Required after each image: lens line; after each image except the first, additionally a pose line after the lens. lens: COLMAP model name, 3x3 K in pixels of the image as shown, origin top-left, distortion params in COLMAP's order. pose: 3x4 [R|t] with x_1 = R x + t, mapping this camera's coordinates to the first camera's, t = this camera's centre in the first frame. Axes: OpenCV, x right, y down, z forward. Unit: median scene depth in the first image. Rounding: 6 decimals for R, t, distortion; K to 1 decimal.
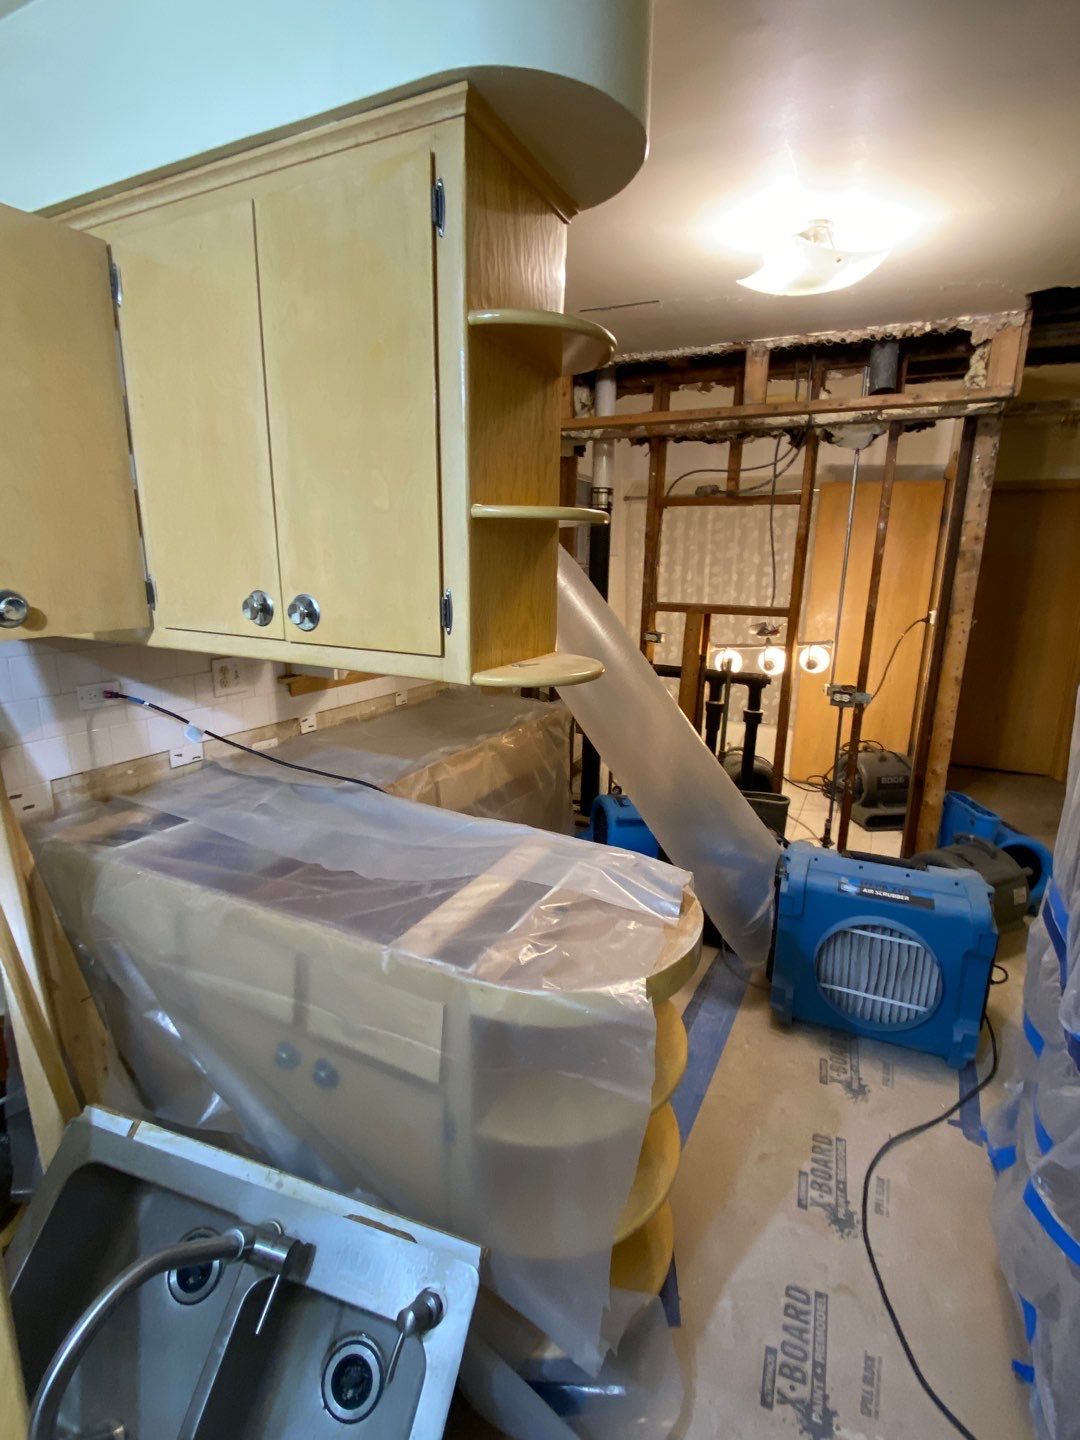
lens RADIAL K [[689.0, 0, 537.4], [0, 689.0, 718.2], [0, 0, 1]] dist [0.020965, -0.022476]
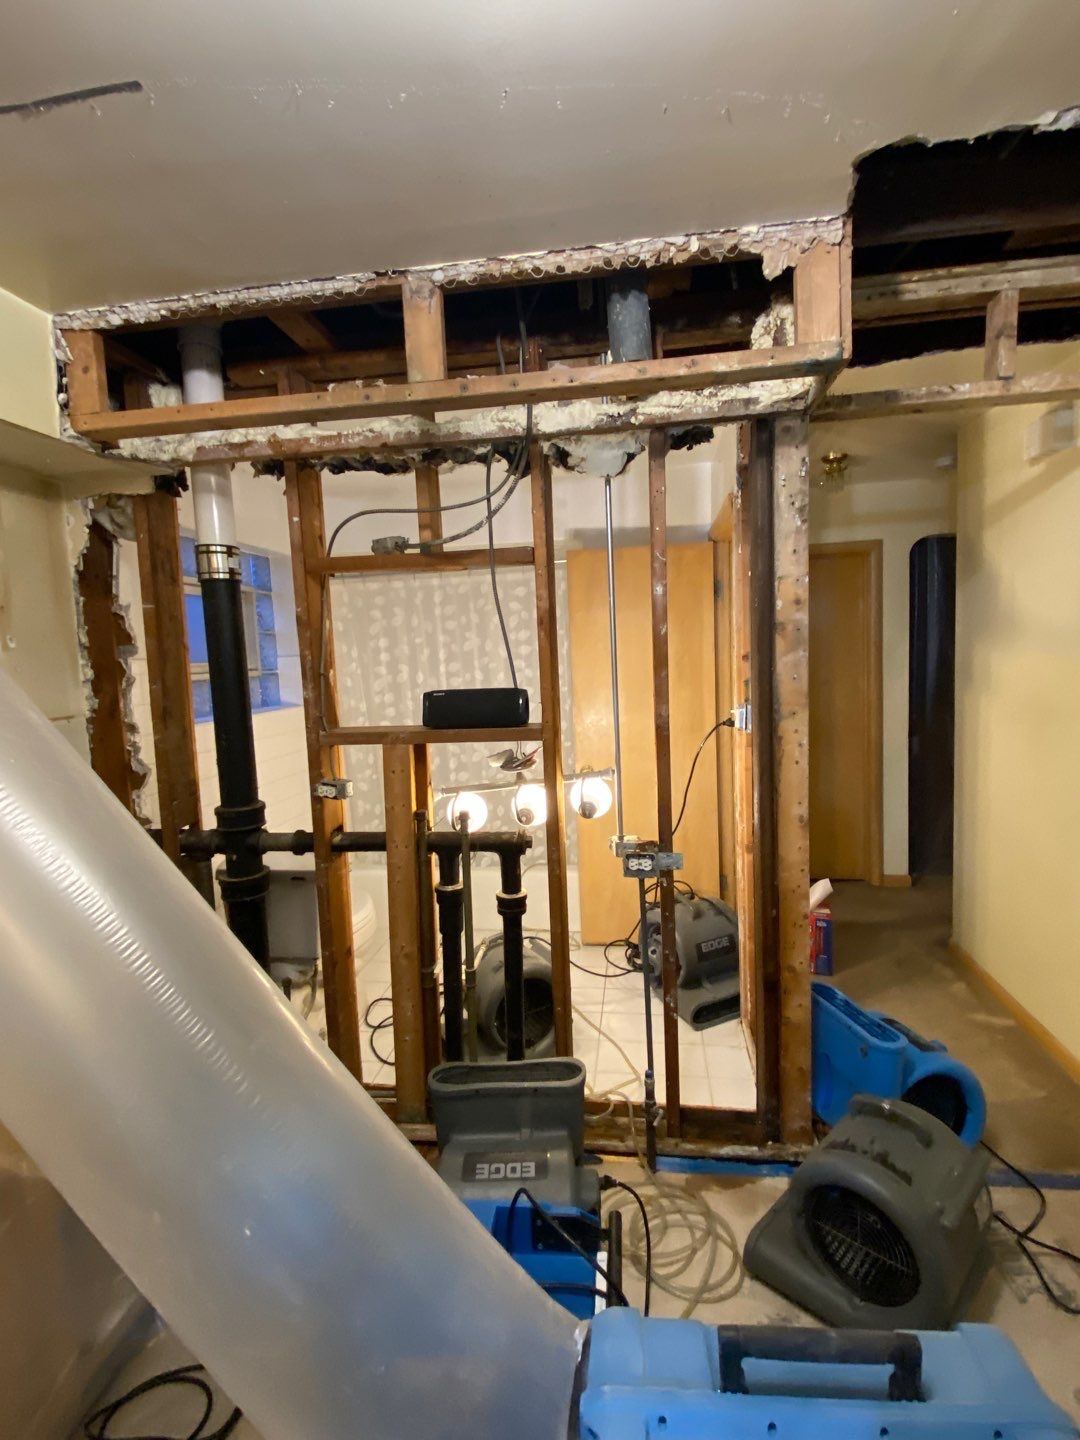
lens RADIAL K [[689.0, 0, 548.3], [0, 689.0, 713.0], [0, 0, 1]] dist [0.020965, -0.022476]
pose [[0.944830, -0.083913, 0.316631, 0.230114], [0.127919, 0.984397, -0.120828, -0.124470], [-0.301552, 0.154665, 0.940822, 0.544093]]
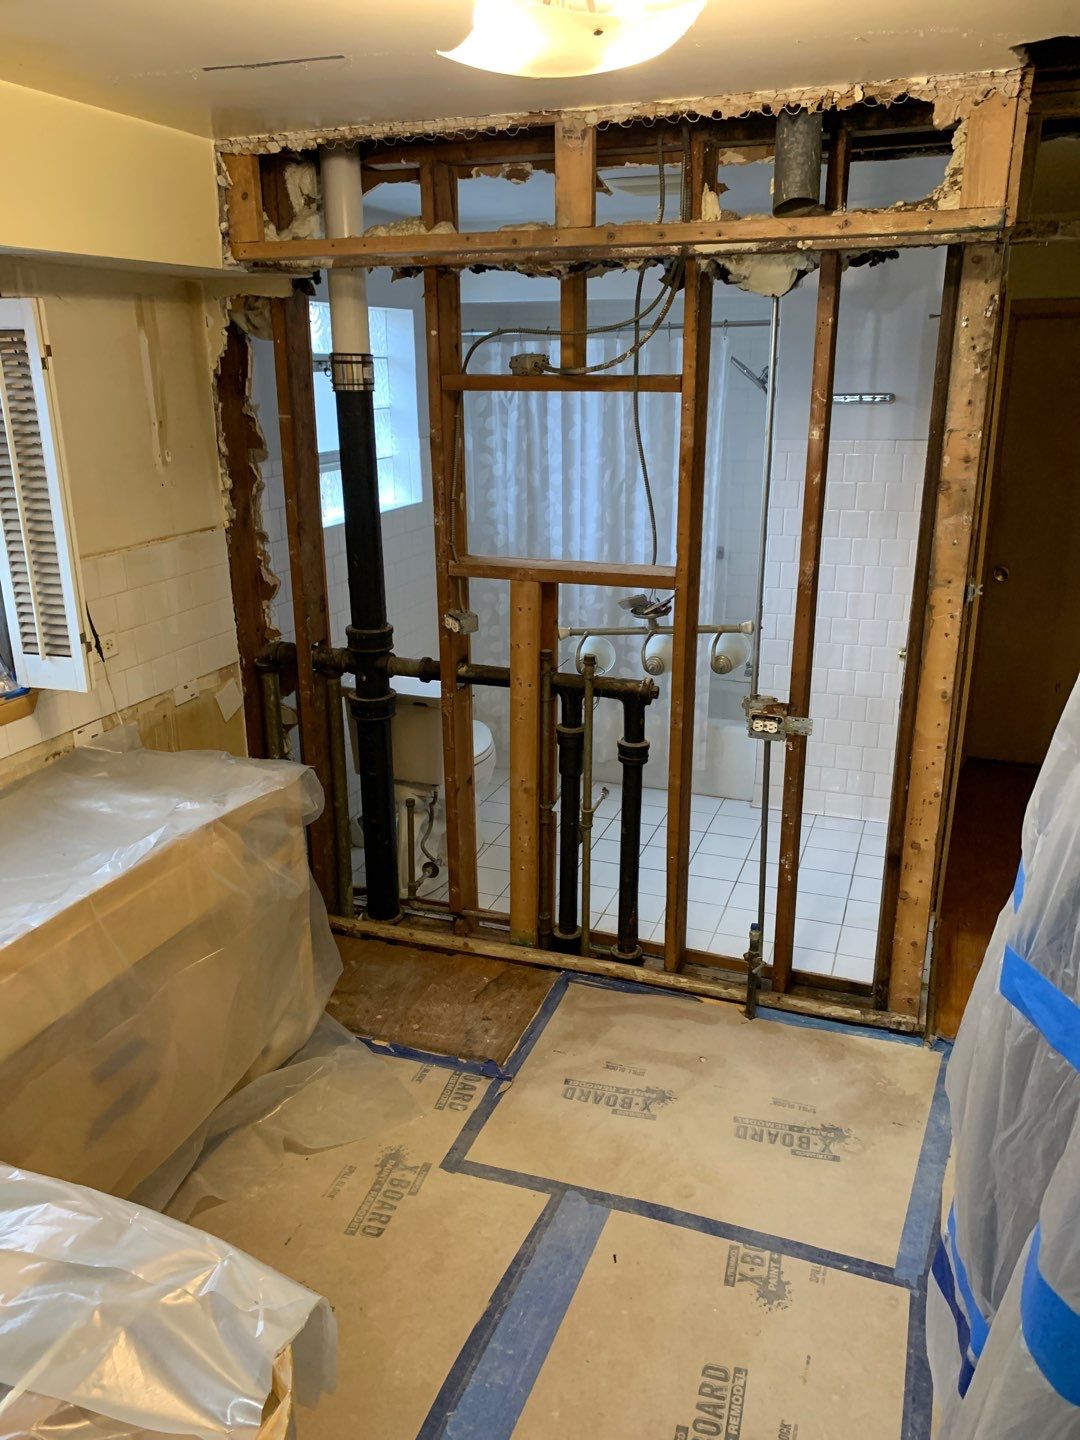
lens RADIAL K [[1109.3, 0, 526.4], [0, 1109.3, 717.8], [0, 0, 1]] dist [0.032351, -0.015854]
pose [[0.994173, -0.057904, 0.090930, 0.192067], [0.049888, 0.994864, 0.088074, -0.163752], [-0.095562, -0.083025, 0.991955, 0.104493]]
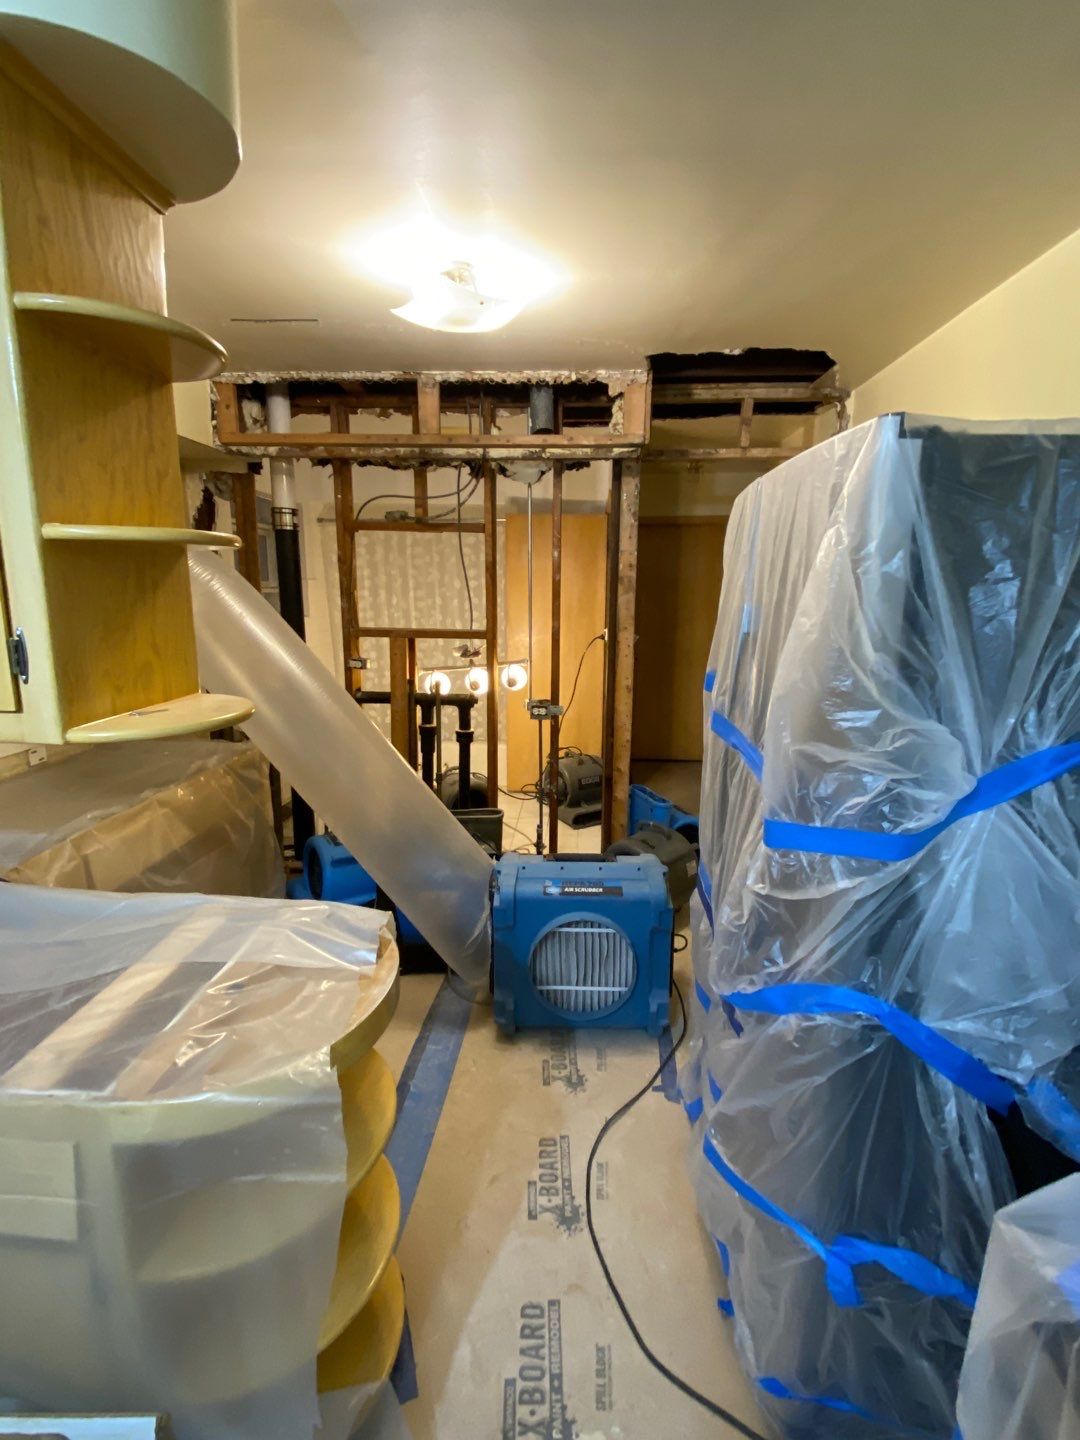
lens RADIAL K [[689.0, 0, 547.7], [0, 689.0, 719.7], [0, 0, 1]] dist [0.020965, -0.022476]
pose [[0.915916, -0.085659, 0.392124, 0.039137], [0.097733, 0.995153, -0.010893, -0.004704], [-0.389290, 0.048300, 0.919848, 0.012202]]
